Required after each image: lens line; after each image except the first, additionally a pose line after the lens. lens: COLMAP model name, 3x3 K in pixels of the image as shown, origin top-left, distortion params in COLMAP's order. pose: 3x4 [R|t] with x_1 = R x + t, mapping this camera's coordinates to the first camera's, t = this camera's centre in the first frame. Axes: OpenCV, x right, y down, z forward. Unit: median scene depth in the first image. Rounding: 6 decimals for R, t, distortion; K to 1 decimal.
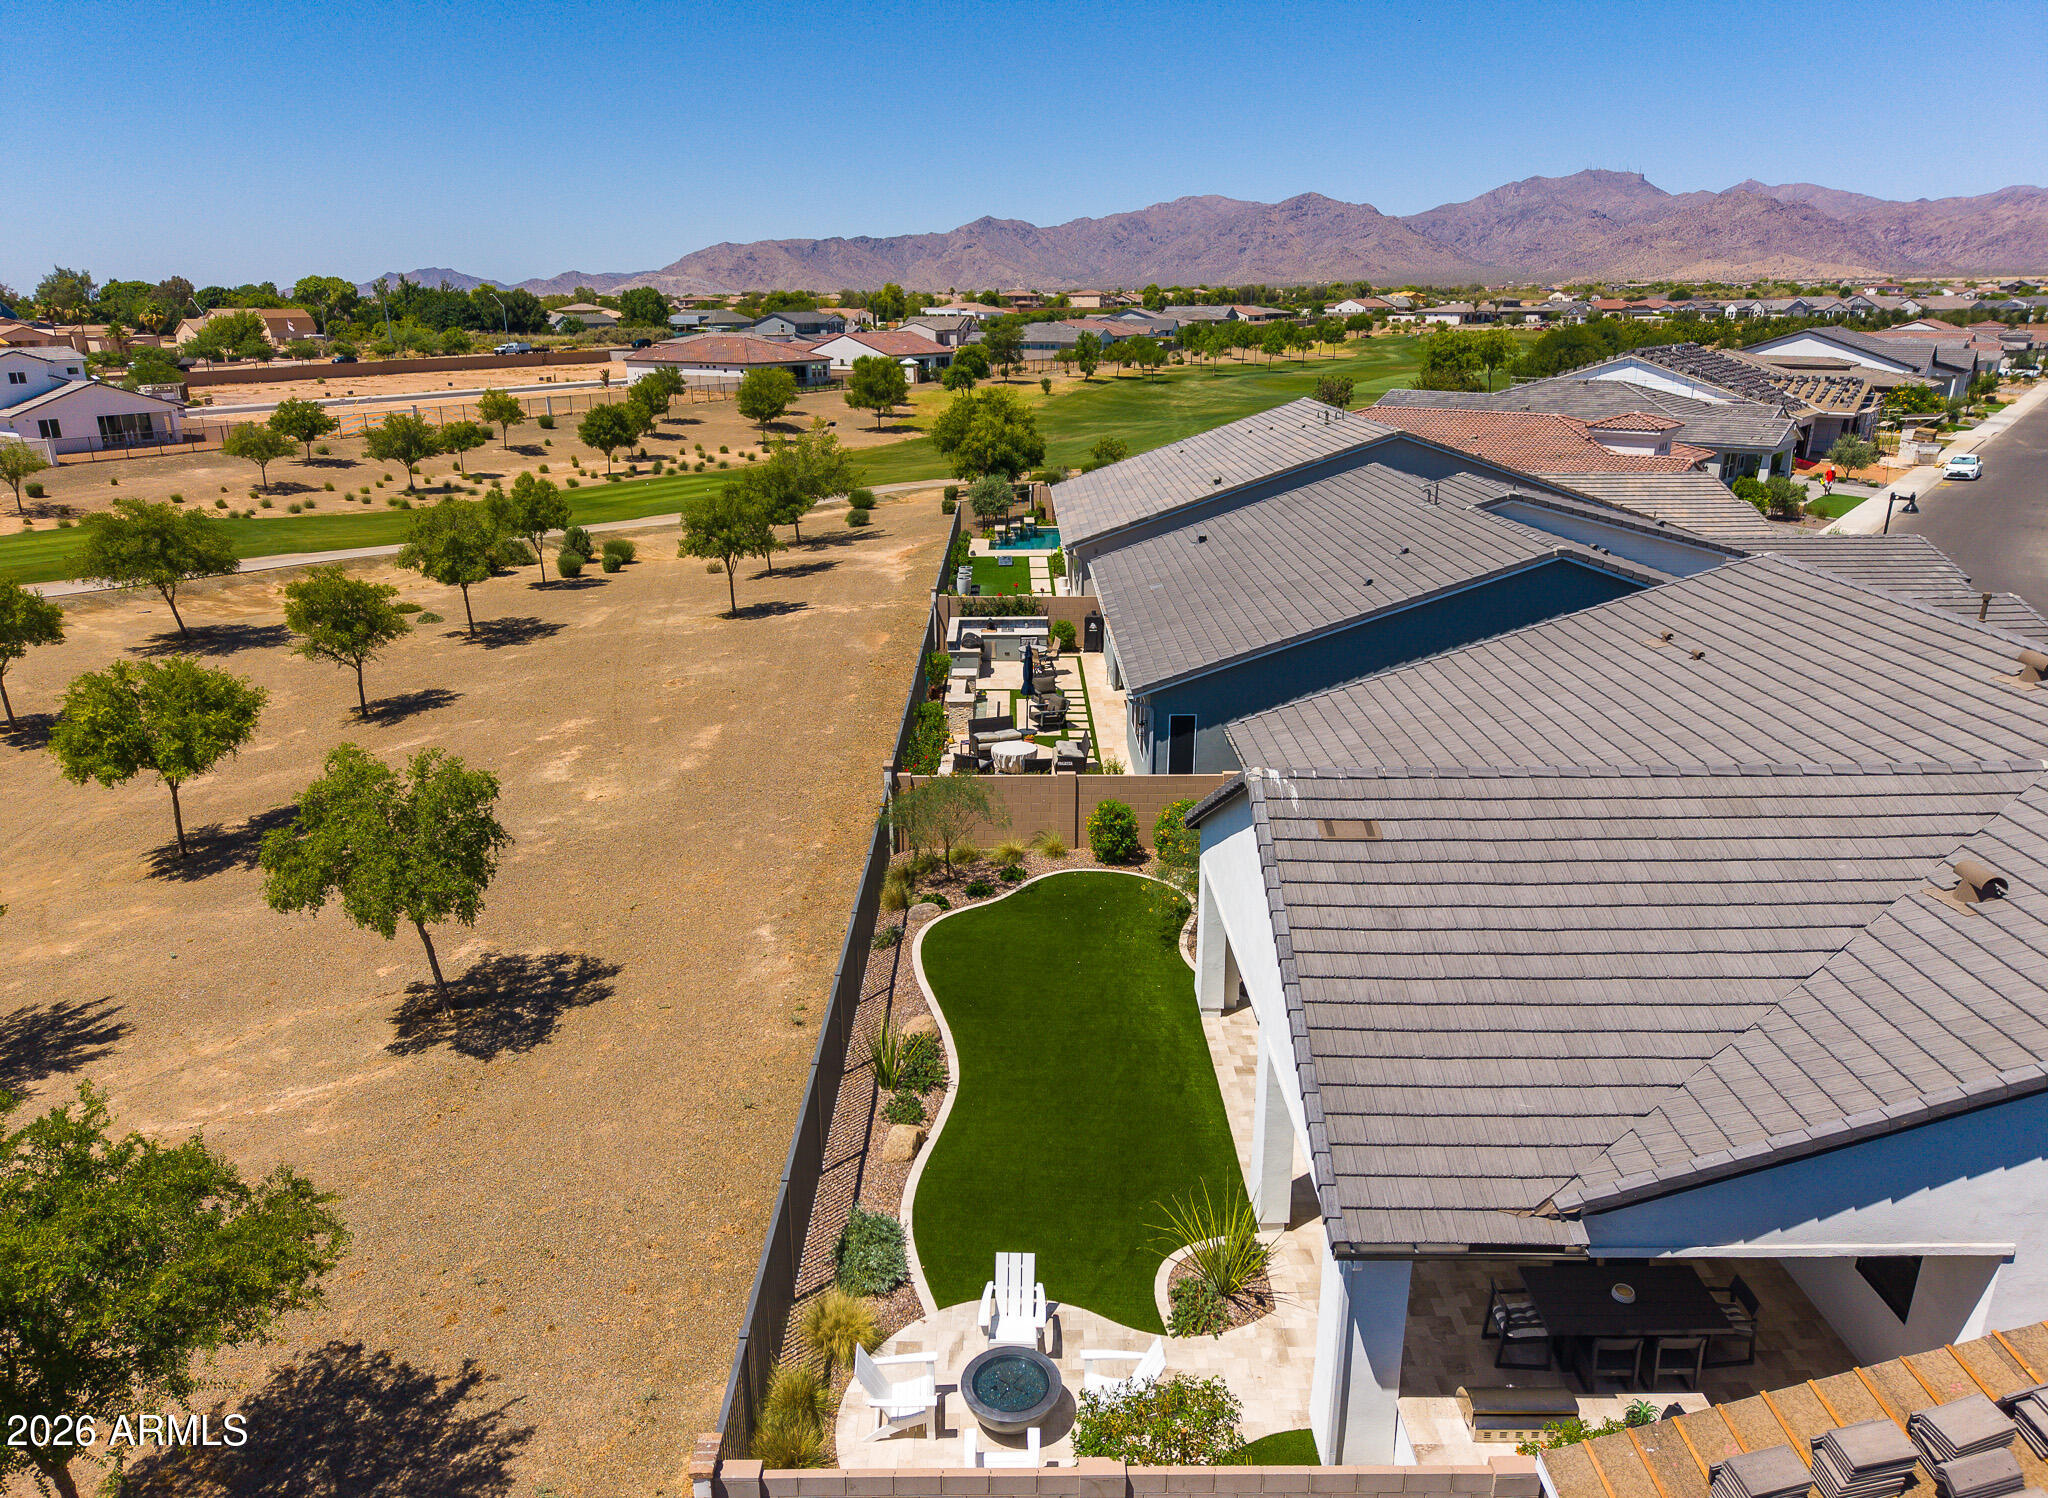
lens RADIAL K [[1374.3, 0, 1024.0], [0, 1374.3, 749.0], [0, 0, 1]] dist [0.040166, -0.025442]
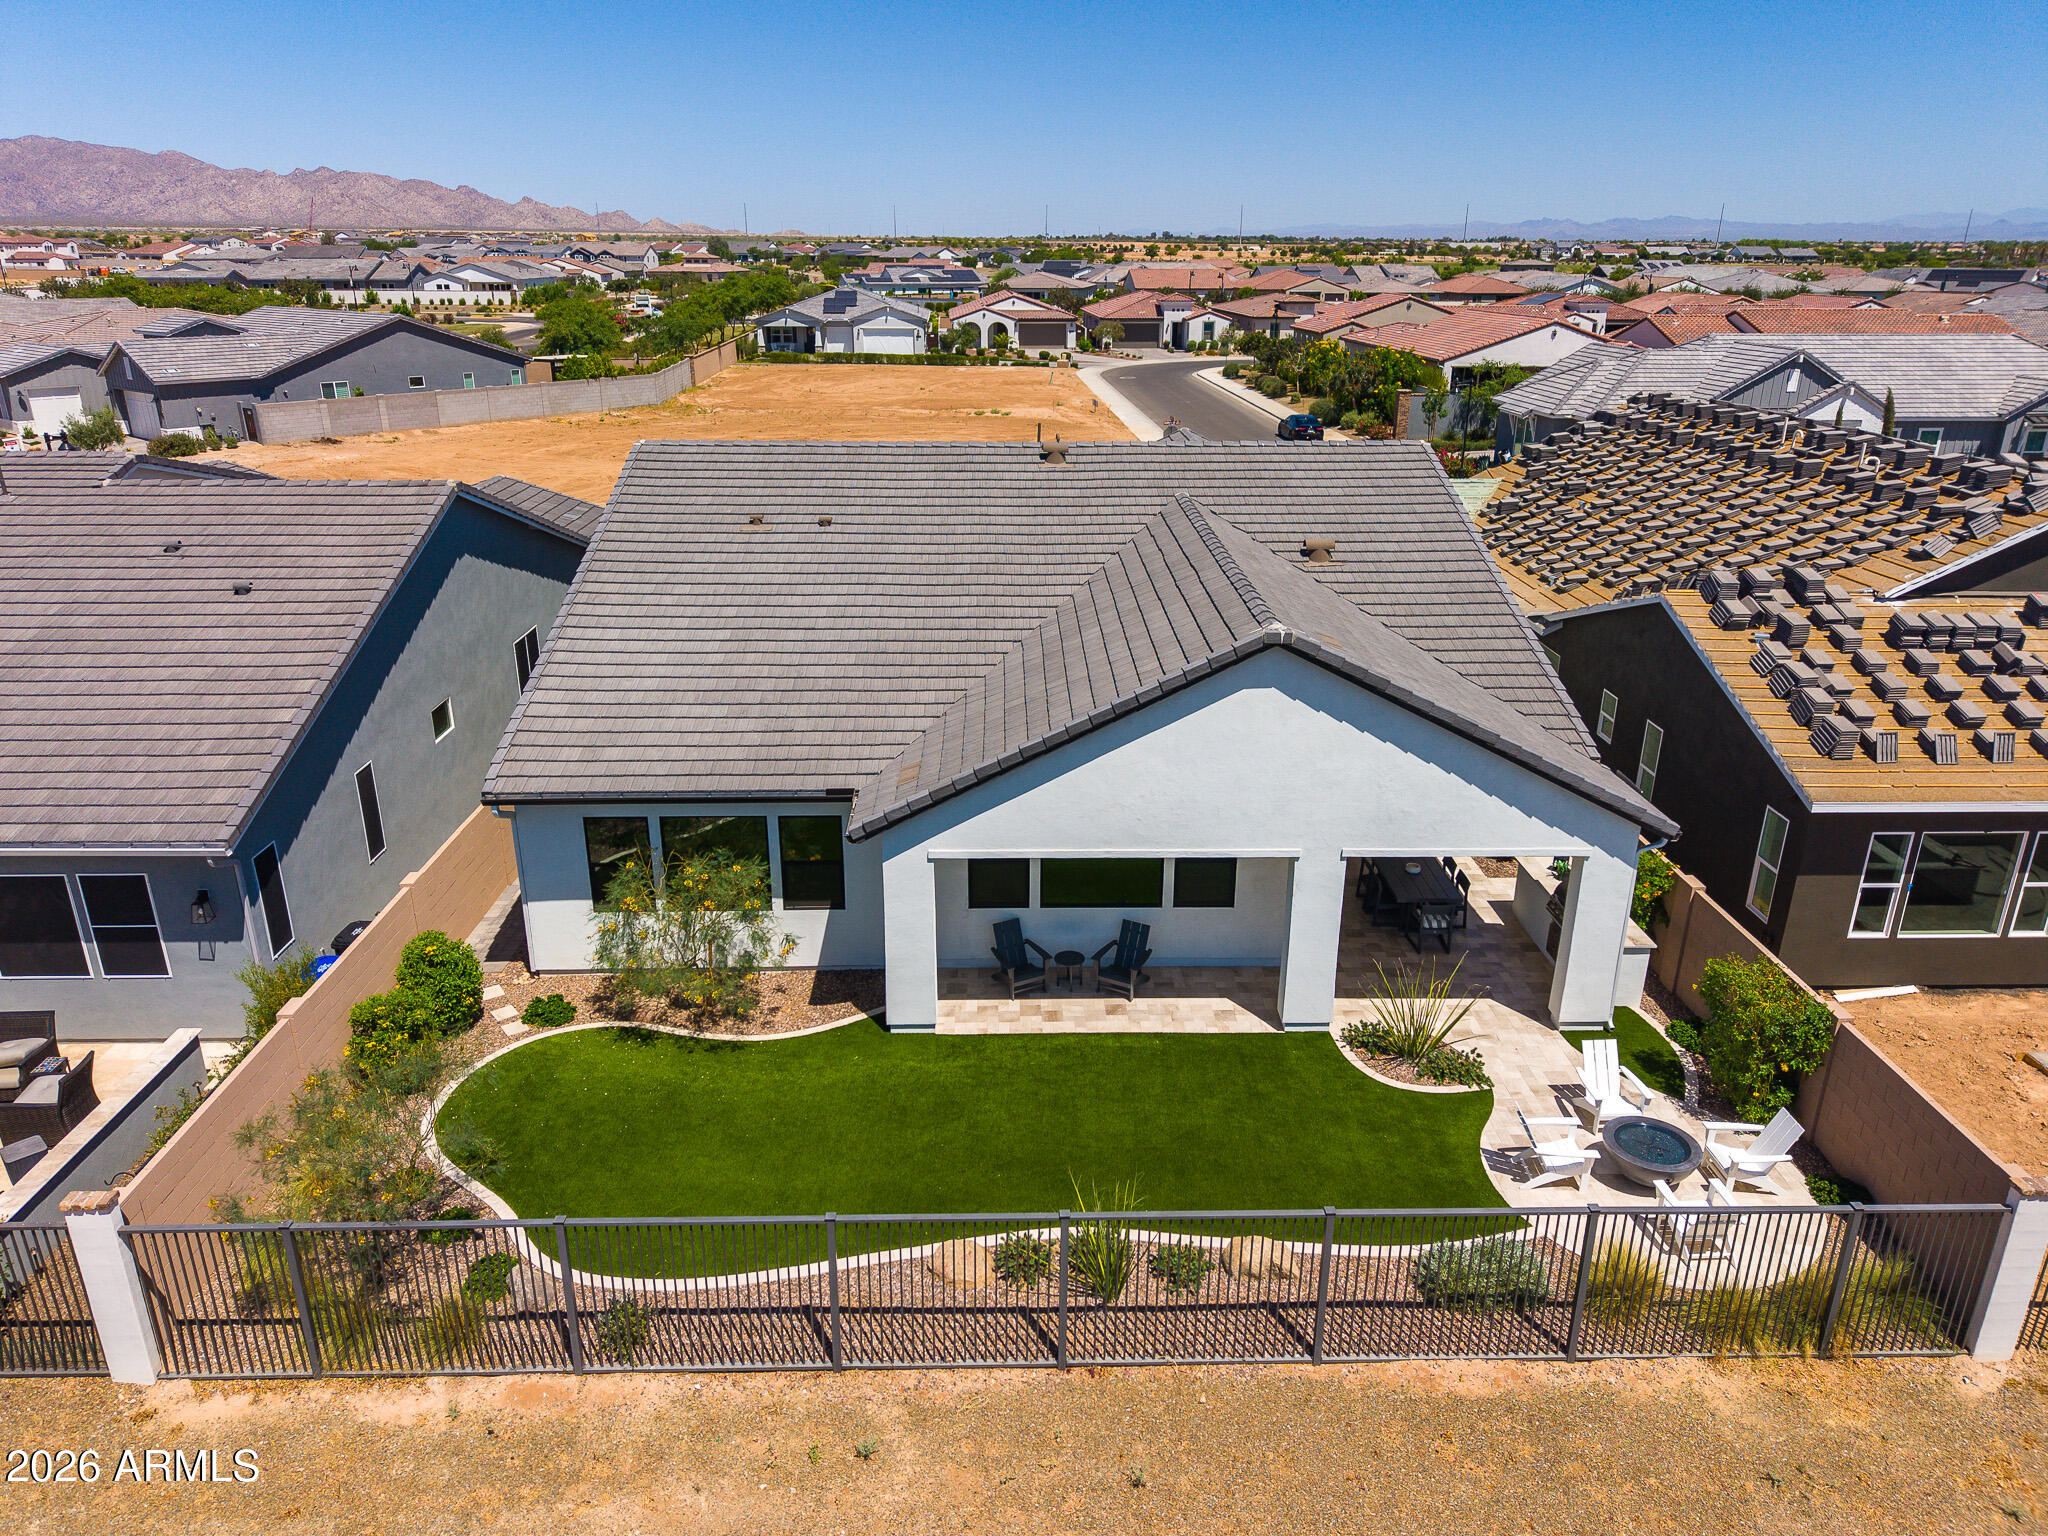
lens RADIAL K [[1376.4, 0, 1024.0], [0, 1376.4, 768.0], [0, 0, 1]] dist [0.028384, -0.027207]
pose [[-0.014946, -0.351793, 0.935958, -0.460803], [0.308503, 0.888772, 0.338984, -0.166248], [-0.951106, 0.293812, 0.095246, 0.635382]]
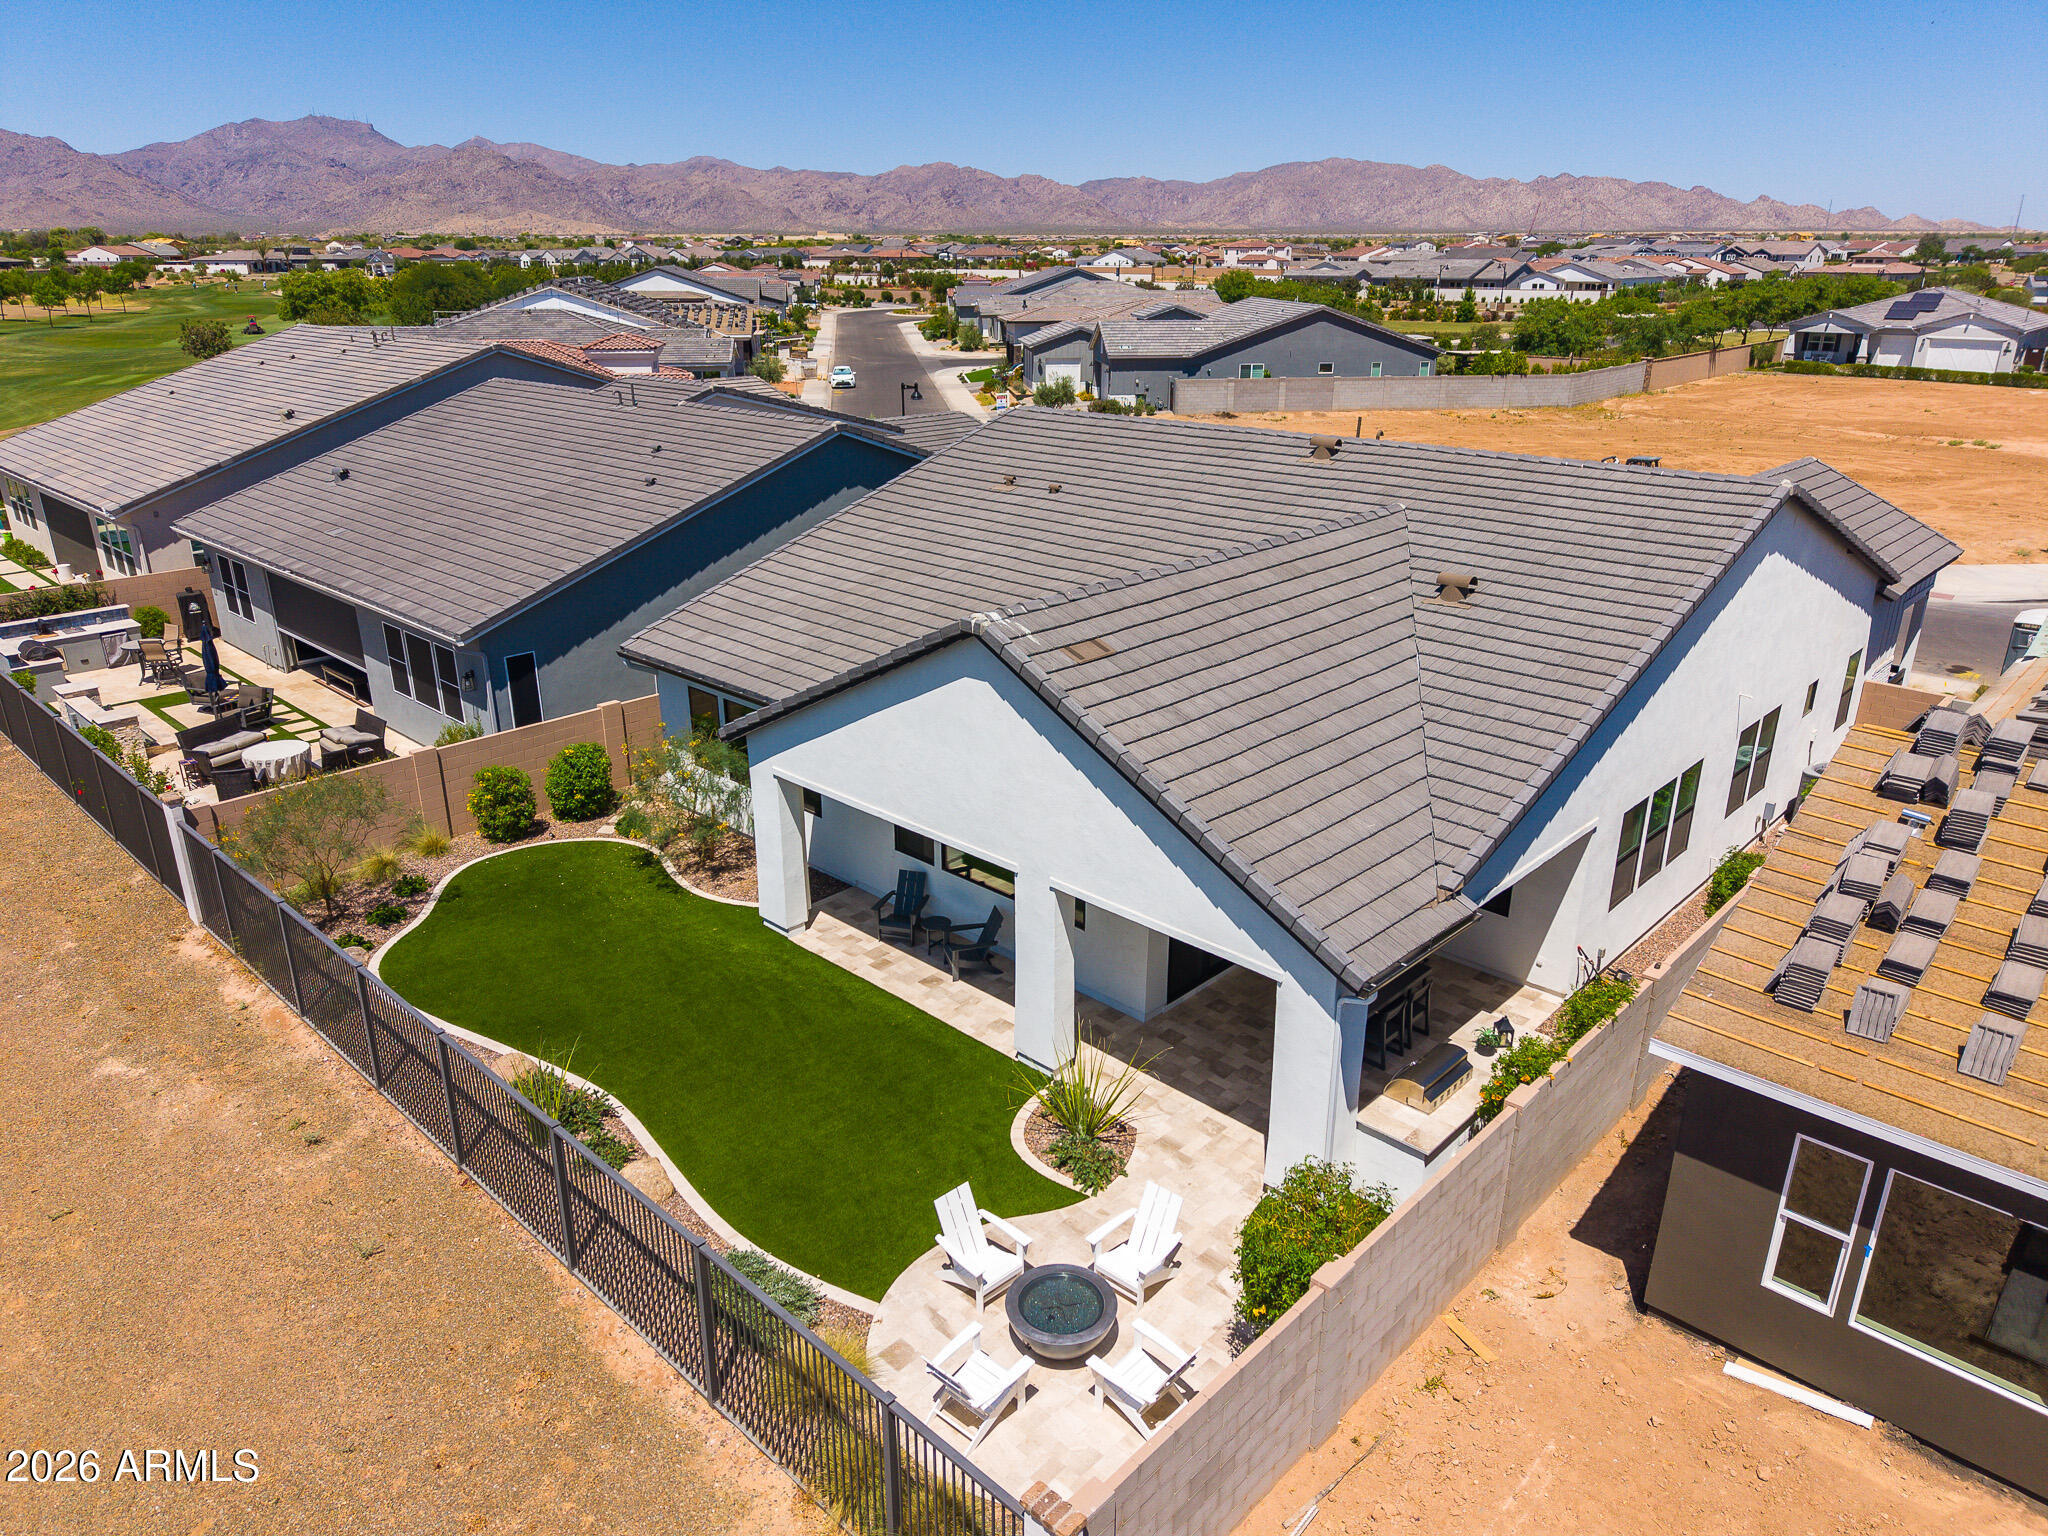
lens RADIAL K [[1376.4, 0, 1024.0], [0, 1376.4, 768.0], [0, 0, 1]] dist [0.028384, -0.027207]
pose [[0.698256, -0.251392, 0.670254, -0.267407], [0.222914, 0.966113, 0.130132, 0.000754], [-0.680256, 0.058543, 0.730633, 0.169376]]
